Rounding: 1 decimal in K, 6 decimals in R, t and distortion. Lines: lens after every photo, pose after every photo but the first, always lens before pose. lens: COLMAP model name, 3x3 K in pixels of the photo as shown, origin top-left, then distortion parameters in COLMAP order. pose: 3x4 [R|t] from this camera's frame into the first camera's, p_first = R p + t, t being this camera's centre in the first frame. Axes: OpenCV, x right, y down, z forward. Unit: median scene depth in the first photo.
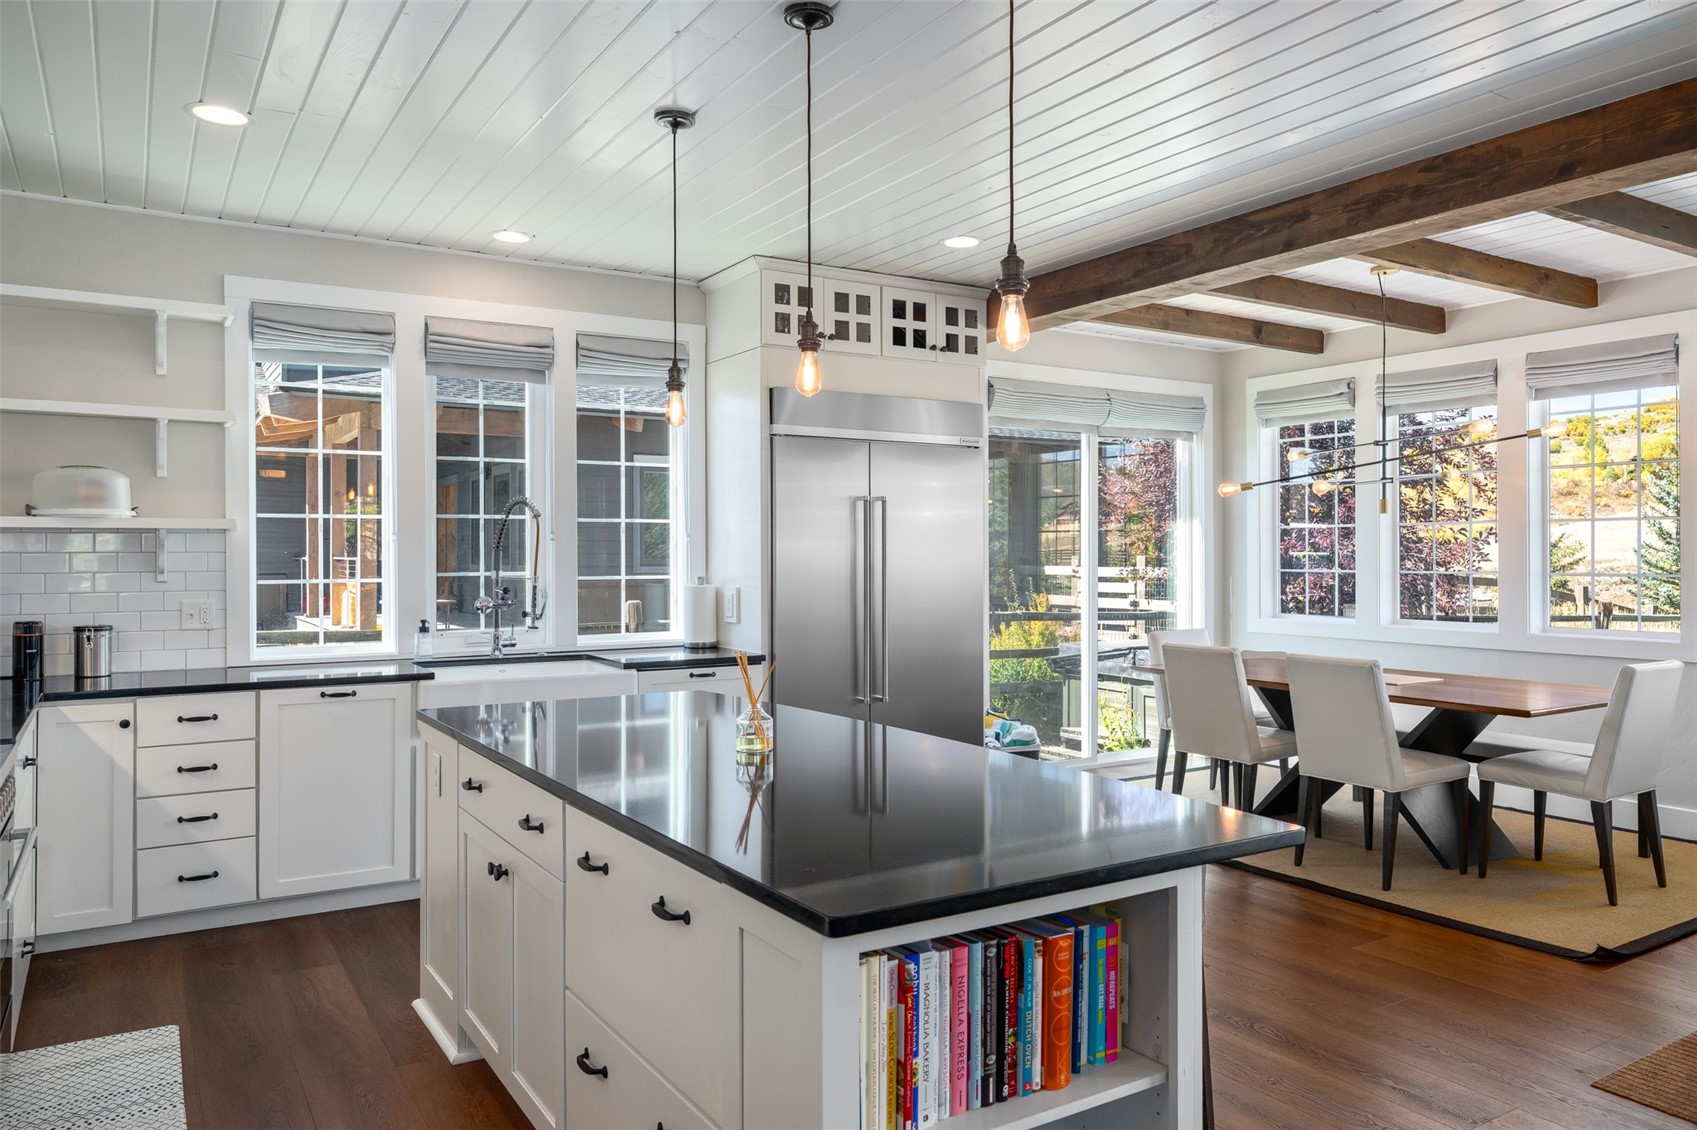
lens RADIAL K [[1181.5, 0, 852.7], [0, 1181.5, 547.5], [0, 0, 1]] dist [-0.004811, -0.001631]
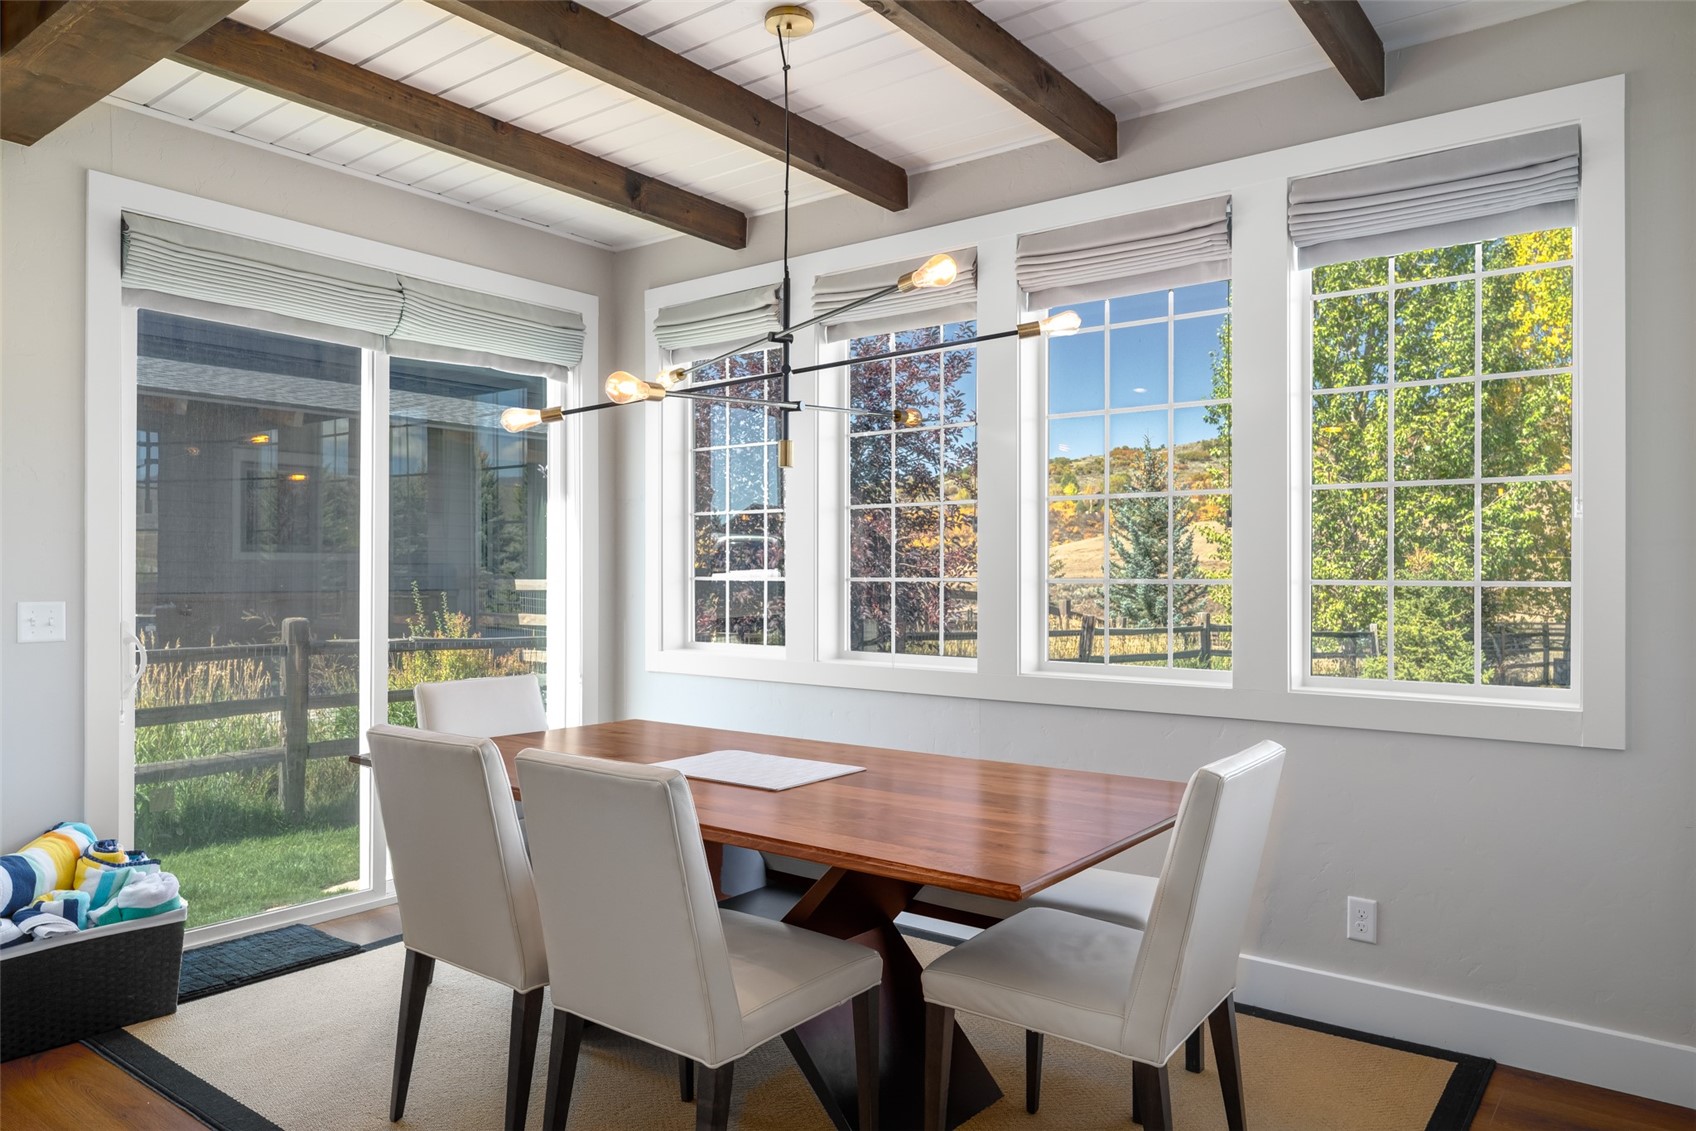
lens RADIAL K [[1127.1, 0, 845.3], [0, 1127.1, 568.1], [0, 0, 1]] dist [-0.006341, 0.004649]
pose [[0.933460, 0.004109, 0.358659, 0.213597], [-0.004591, 0.999989, 0.000494, 0.012953], [-0.358653, -0.002108, 0.933468, 0.371785]]
